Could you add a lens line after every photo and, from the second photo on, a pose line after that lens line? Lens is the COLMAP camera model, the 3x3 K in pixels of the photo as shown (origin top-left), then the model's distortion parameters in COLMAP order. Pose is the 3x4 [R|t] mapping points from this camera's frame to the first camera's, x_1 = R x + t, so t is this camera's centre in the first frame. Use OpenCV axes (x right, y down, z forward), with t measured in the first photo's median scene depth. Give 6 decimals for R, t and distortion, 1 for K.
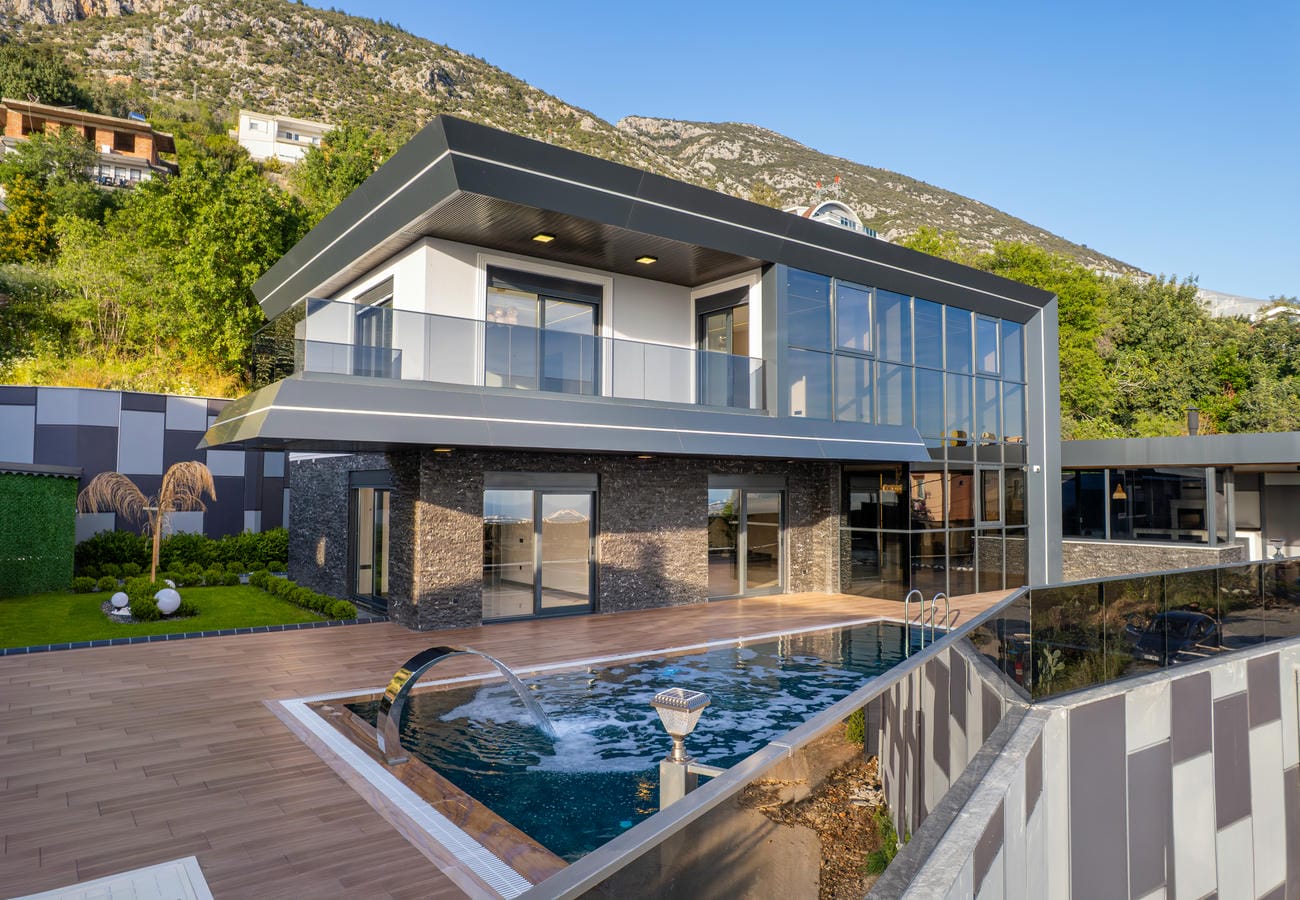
lens RADIAL K [[833.8, 0, 656.8], [0, 833.8, 435.7], [0, 0, 1]] dist [-0.080932, 0.082464]
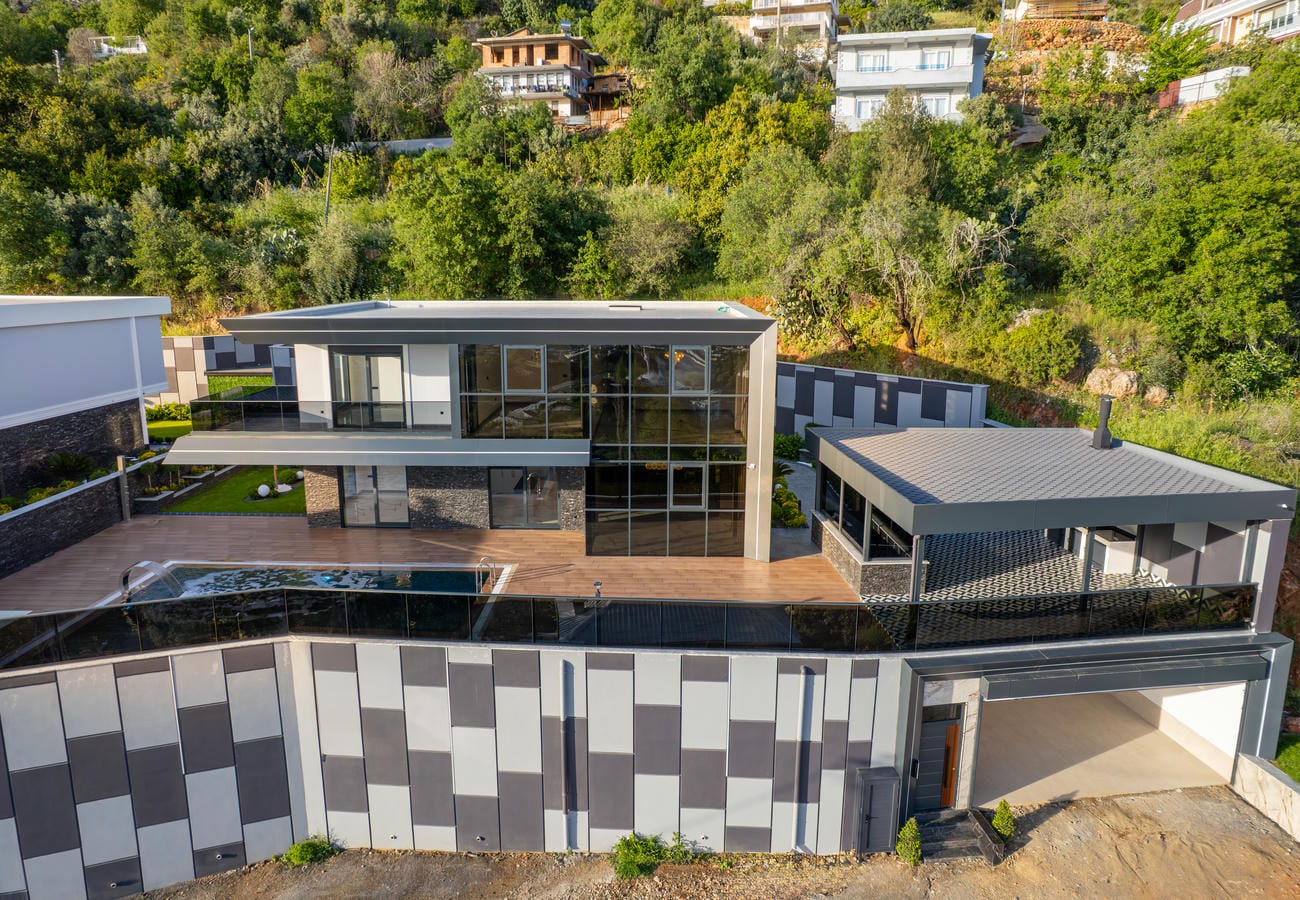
lens RADIAL K [[836.7, 0, 656.1], [0, 836.7, 433.0], [0, 0, 1]] dist [-0.081644, 0.076756]
pose [[0.789912, 0.118777, -0.601607, 0.864456], [0.039791, 0.969066, 0.243572, -0.248988], [0.611928, -0.216339, 0.760751, -0.005959]]
